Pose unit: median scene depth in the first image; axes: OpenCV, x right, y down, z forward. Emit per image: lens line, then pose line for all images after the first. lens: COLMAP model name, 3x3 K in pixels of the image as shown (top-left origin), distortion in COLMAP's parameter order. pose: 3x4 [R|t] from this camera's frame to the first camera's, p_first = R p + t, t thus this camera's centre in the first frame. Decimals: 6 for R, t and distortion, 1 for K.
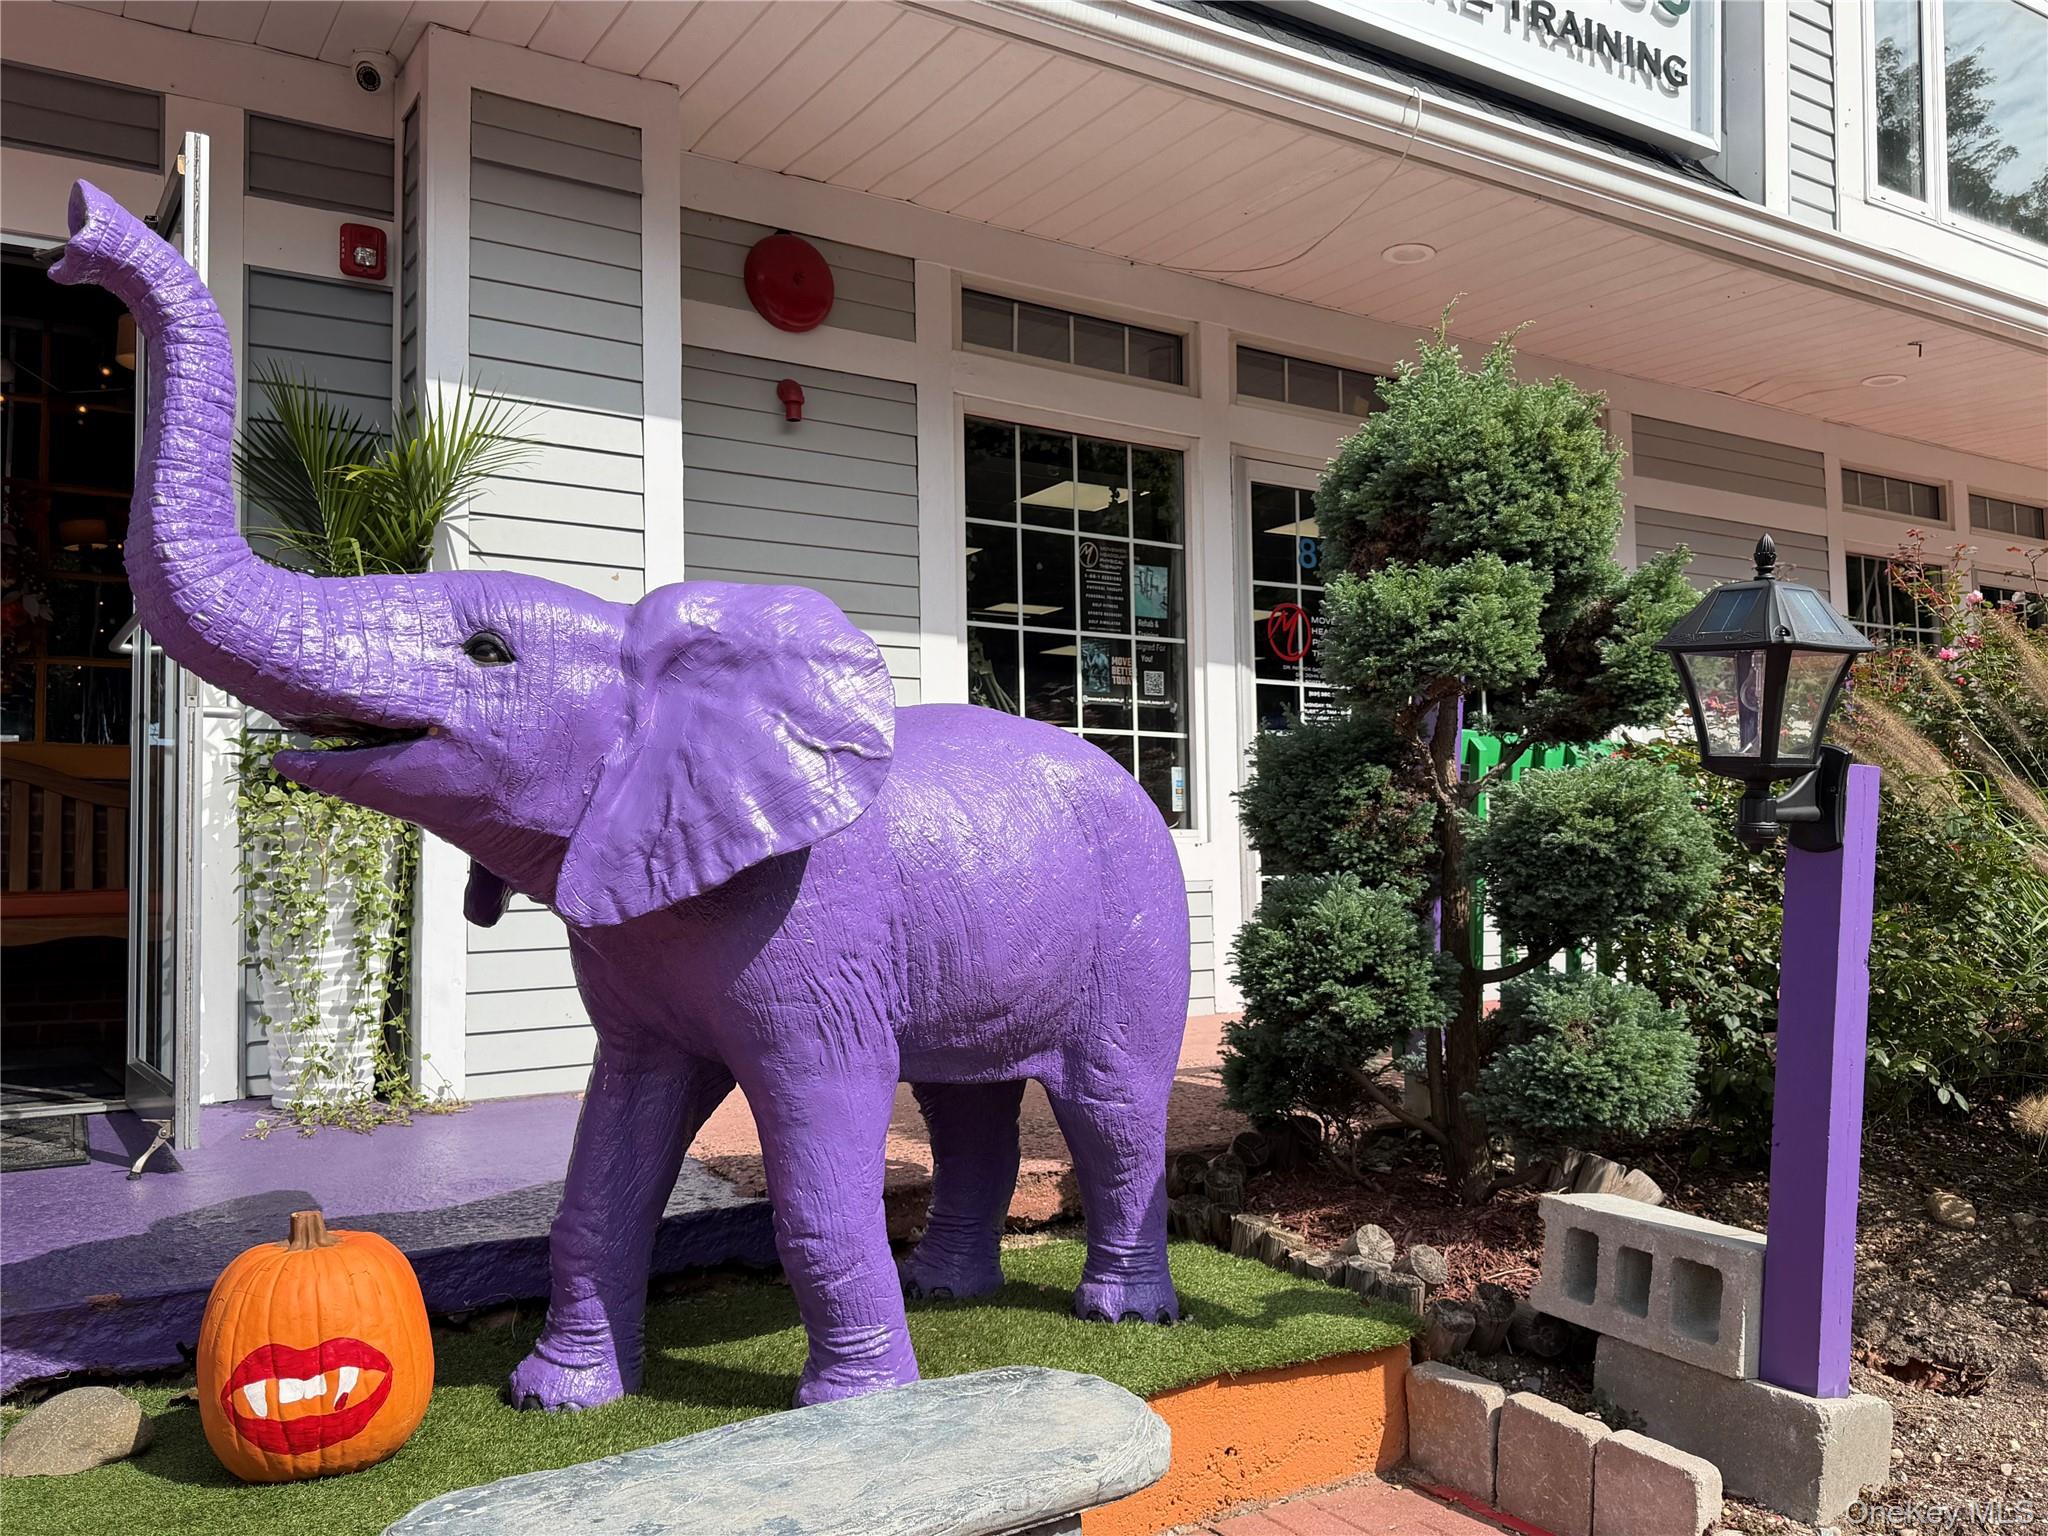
lens RADIAL K [[1612.5, 0, 1024.5], [0, 1612.5, 770.3], [0, 0, 1]] dist [0.005455, 0.001172]
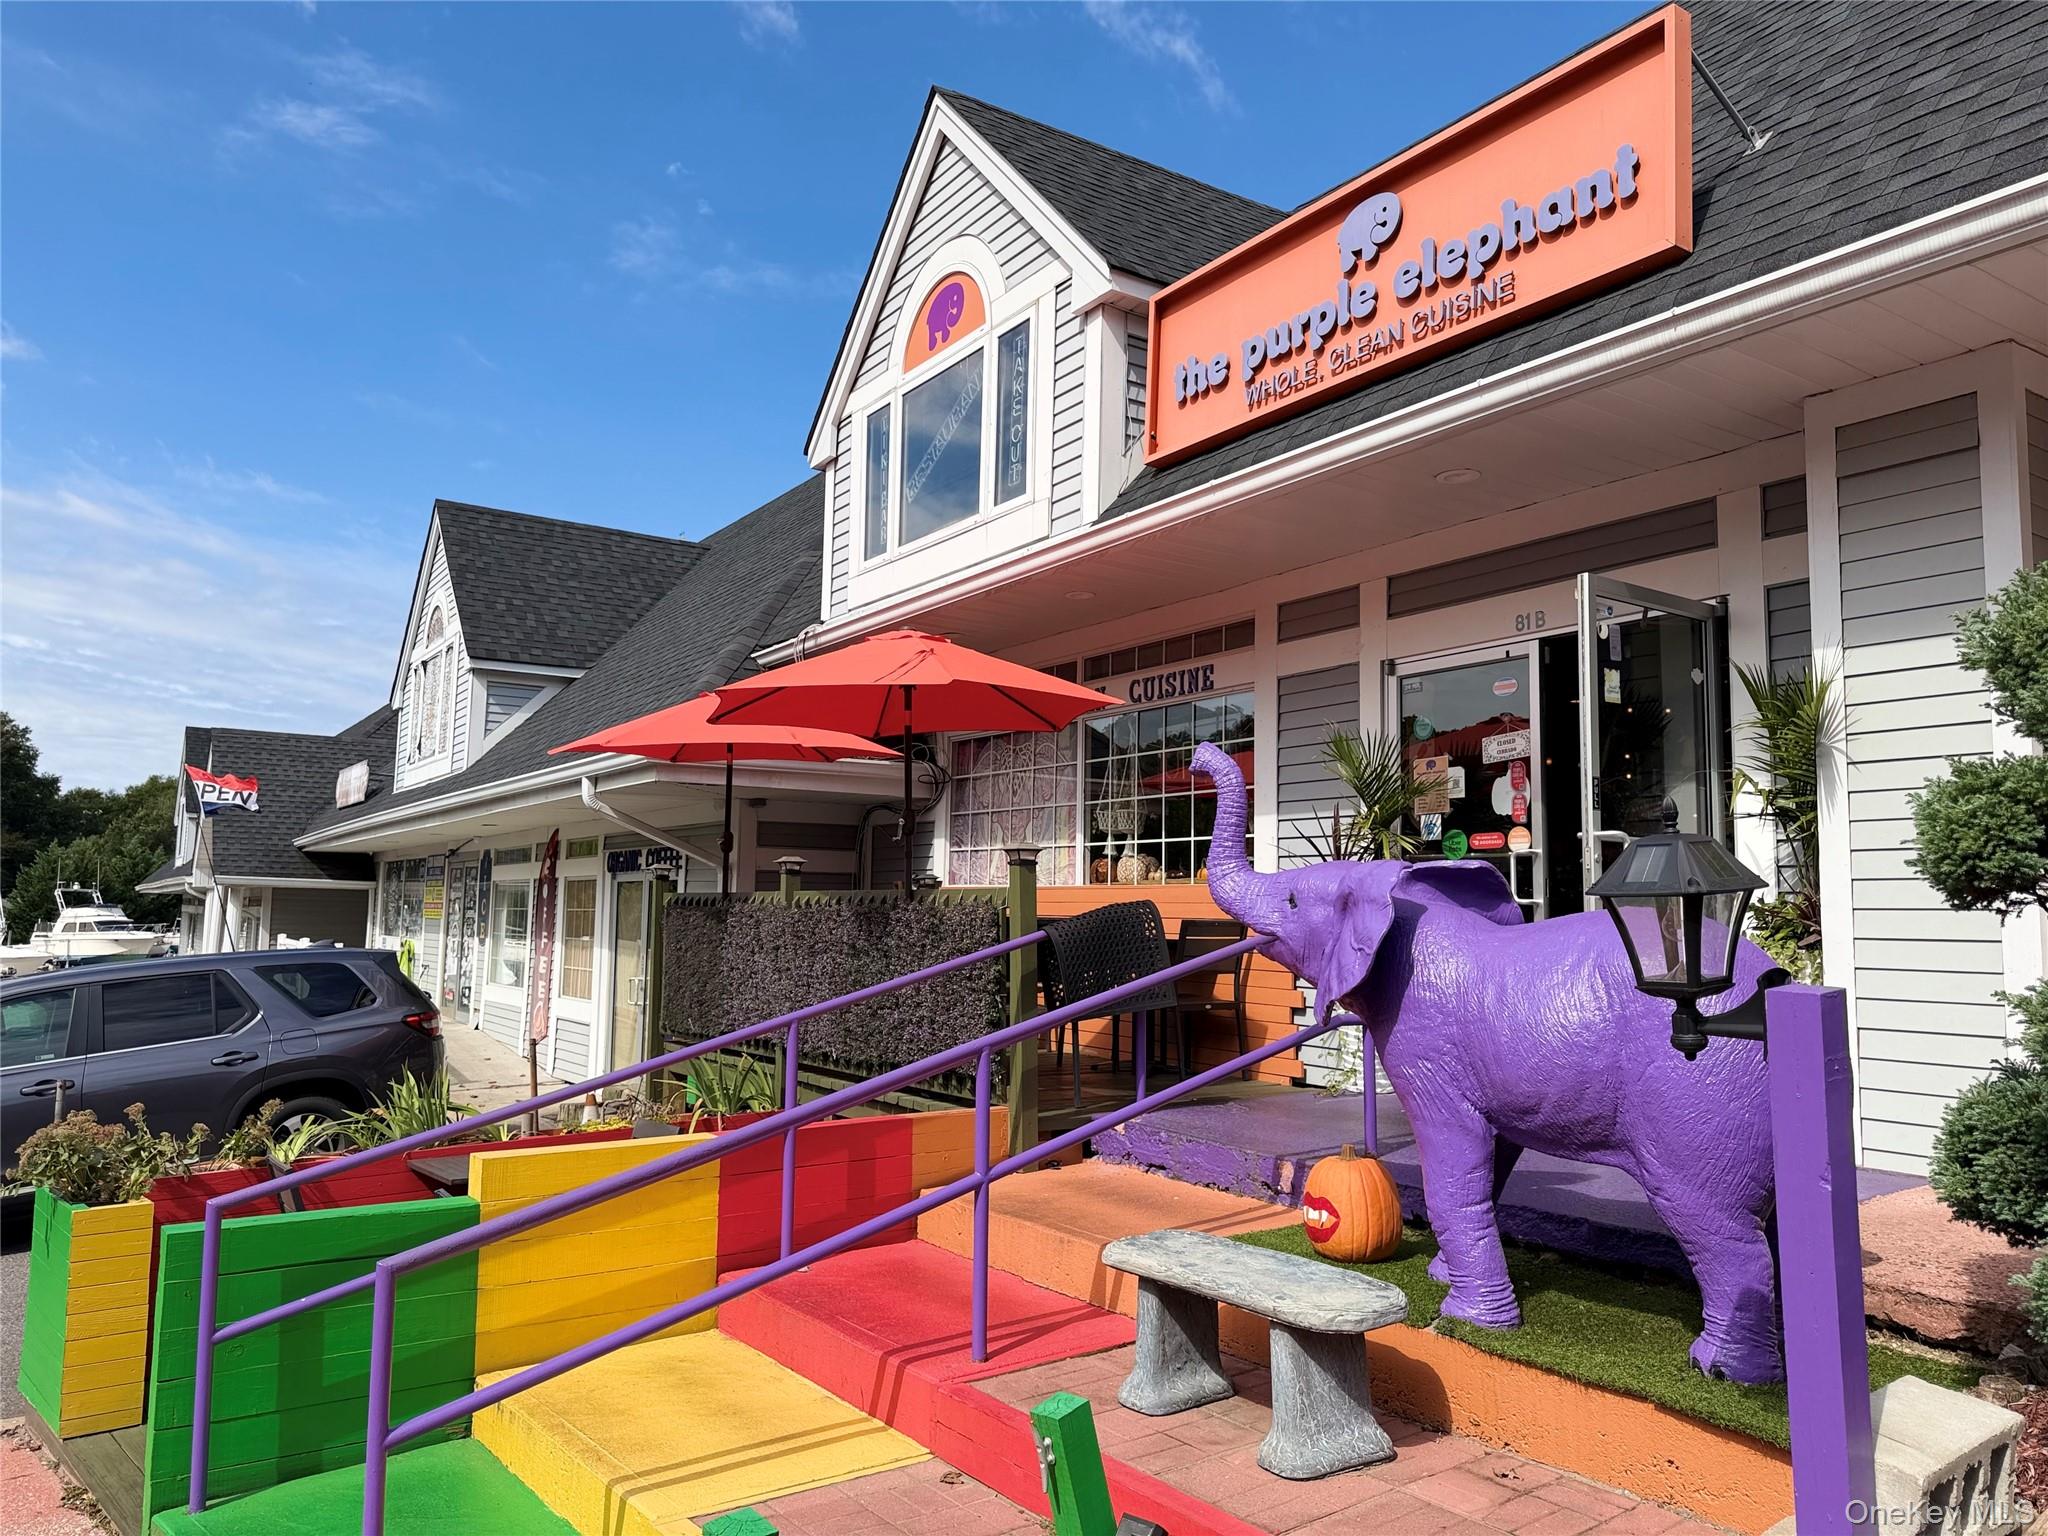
lens RADIAL K [[1333.6, 0, 1041.9], [0, 1333.6, 772.4], [0, 0, 1]] dist [-0.009403, -0.002020]
pose [[0.075598, -0.092244, -0.992863, 1.547936], [0.035060, 0.995342, -0.089805, -0.102419], [0.996522, -0.028021, 0.078480, 0.474838]]
